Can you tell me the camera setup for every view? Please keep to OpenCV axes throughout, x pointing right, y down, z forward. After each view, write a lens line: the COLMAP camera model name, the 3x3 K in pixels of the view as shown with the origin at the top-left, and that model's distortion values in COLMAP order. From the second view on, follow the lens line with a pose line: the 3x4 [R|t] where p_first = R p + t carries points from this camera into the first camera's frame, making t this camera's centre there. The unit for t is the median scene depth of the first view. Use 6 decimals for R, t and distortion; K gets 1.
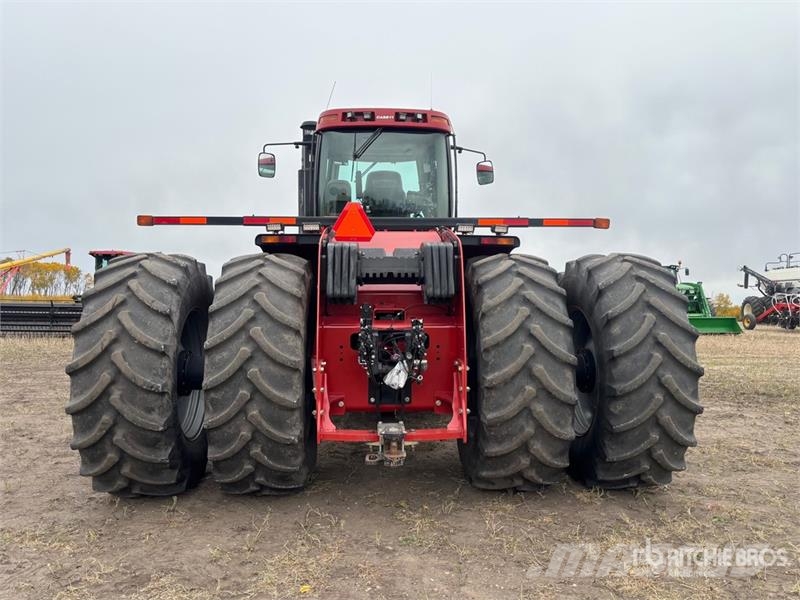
lens RADIAL K [[646.0, 0, 400.0], [0, 646.0, 300.0], [0, 0, 1]] dist [0.042296, -0.008871]
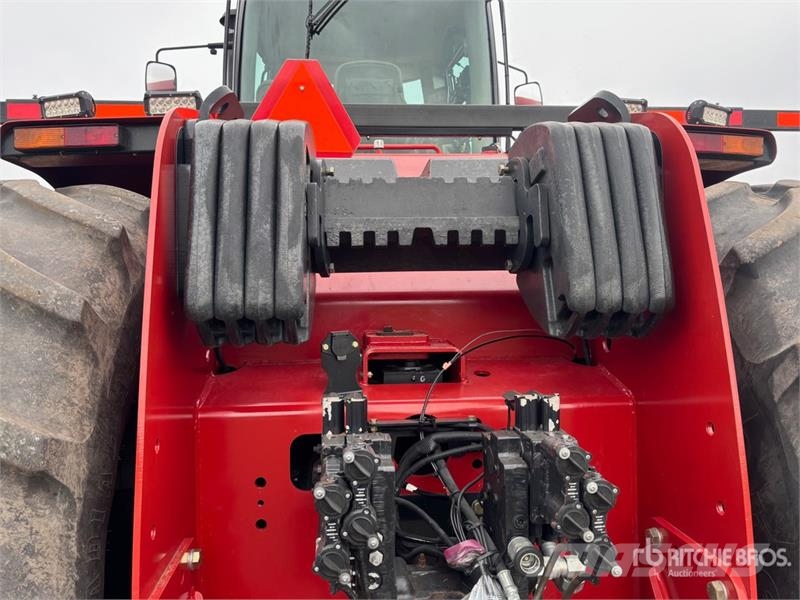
lens RADIAL K [[646.0, 0, 400.0], [0, 646.0, 300.0], [0, 0, 1]] dist [0.042296, -0.008871]
pose [[0.998673, -0.013787, 0.049612, -0.040588], [0.014356, 0.999835, -0.011145, -0.007036], [-0.049450, 0.011842, 0.998706, 0.705479]]
